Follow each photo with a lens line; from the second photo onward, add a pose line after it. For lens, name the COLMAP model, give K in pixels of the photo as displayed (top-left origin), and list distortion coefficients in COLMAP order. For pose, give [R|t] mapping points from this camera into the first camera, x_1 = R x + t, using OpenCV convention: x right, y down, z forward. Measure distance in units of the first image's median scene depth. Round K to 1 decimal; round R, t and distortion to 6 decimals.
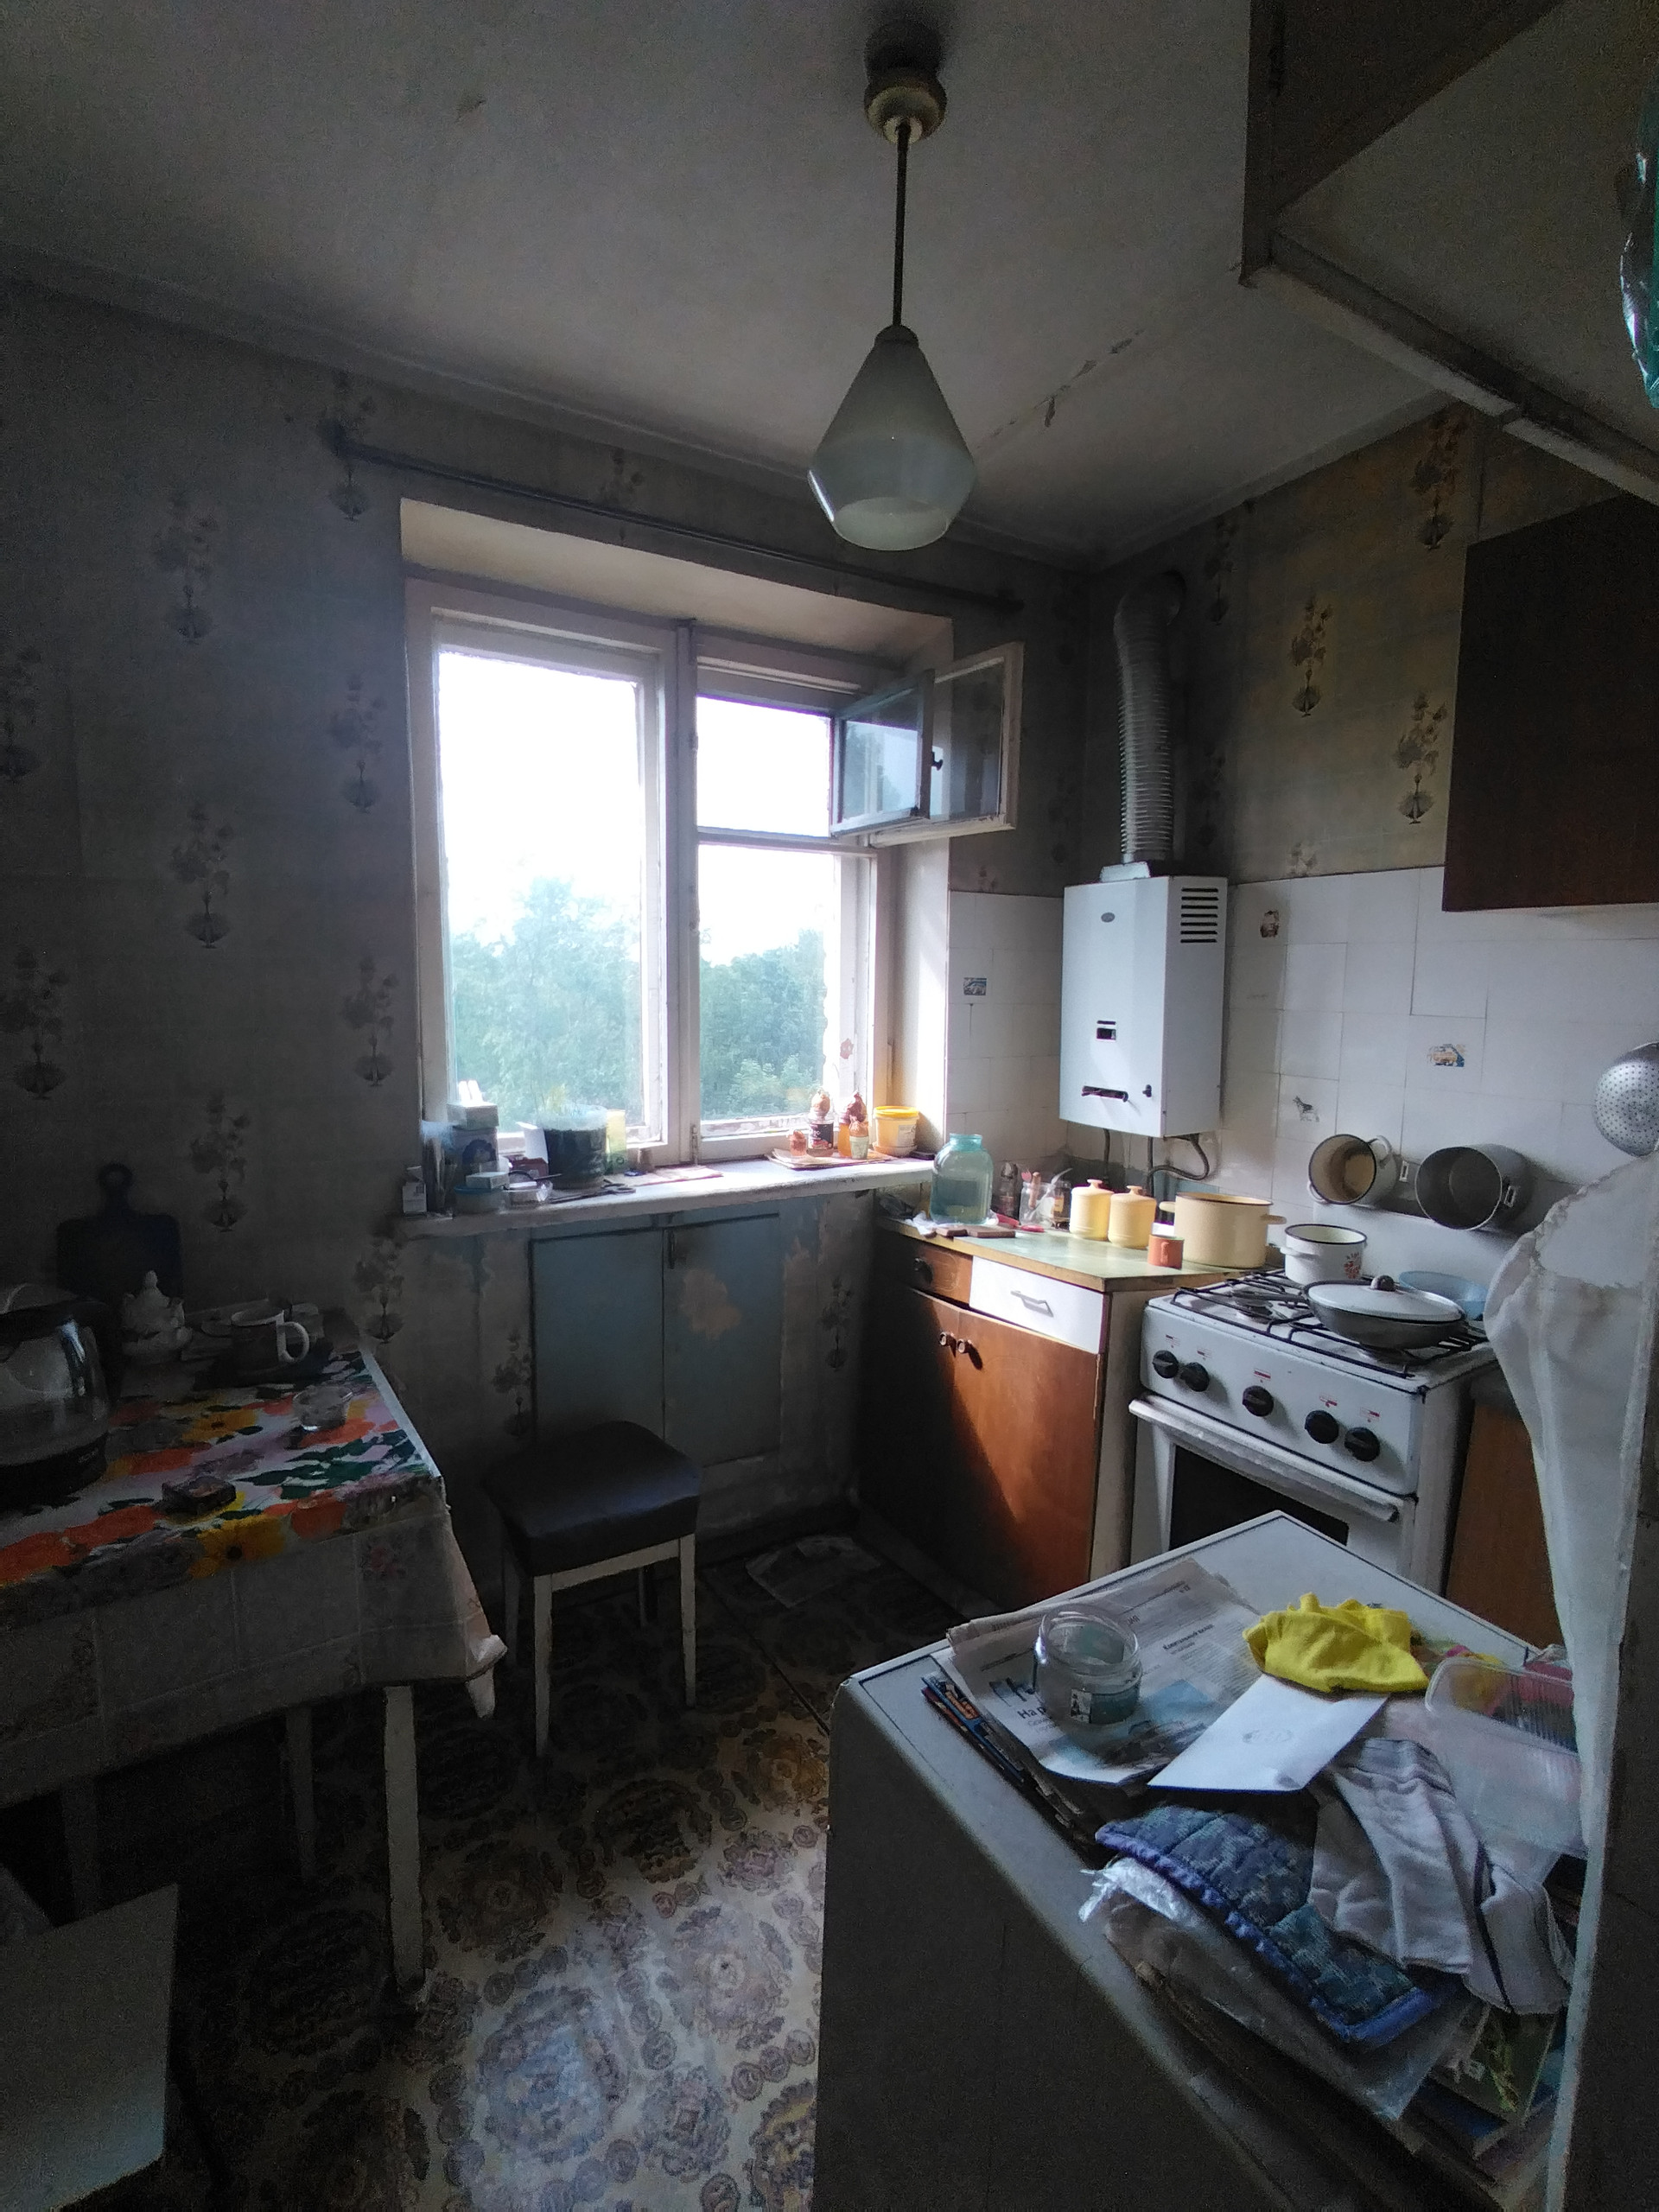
lens RADIAL K [[1020.0, 0, 849.8], [0, 1020.0, 1100.9], [0, 0, 1]] dist [-0.019347, -0.000793]
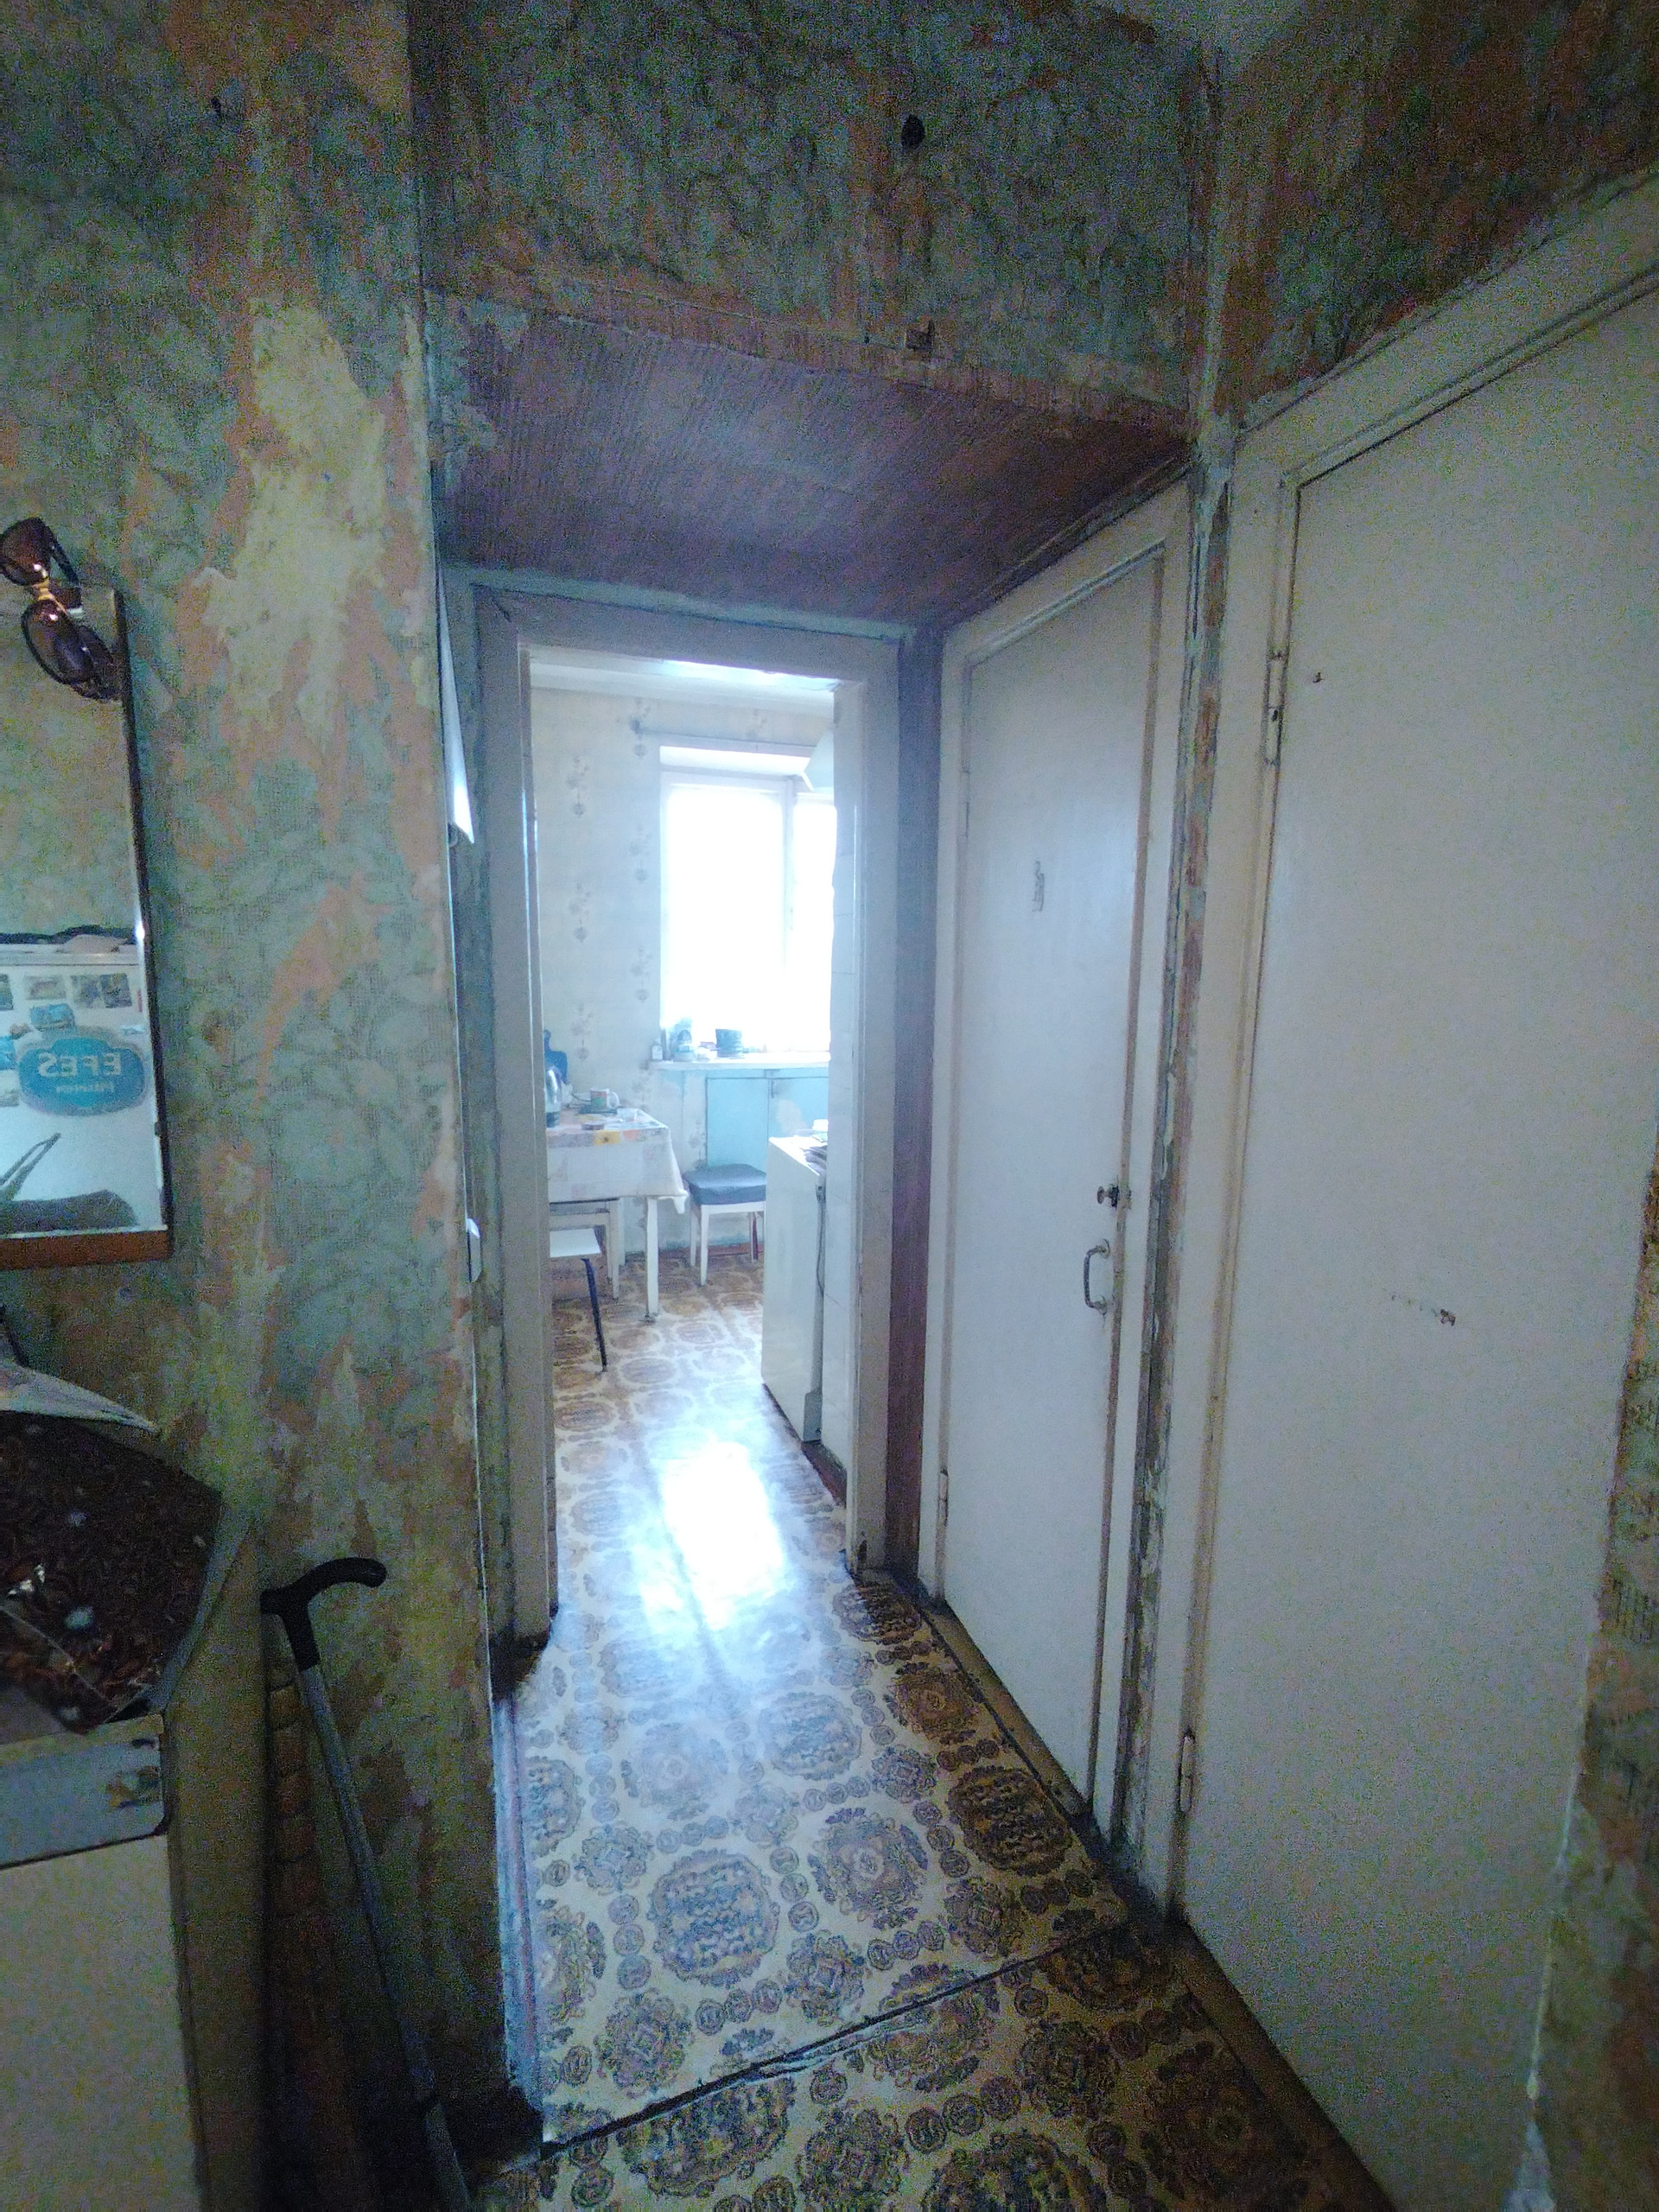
lens RADIAL K [[1020.0, 0, 821.9], [0, 1020.0, 1110.1], [0, 0, 1]] dist [-0.019347, -0.000793]
pose [[0.977696, 0.042304, -0.205718, 0.370030], [-0.034360, 0.998525, 0.042042, 0.105930], [0.207193, -0.034036, 0.977708, -1.056905]]
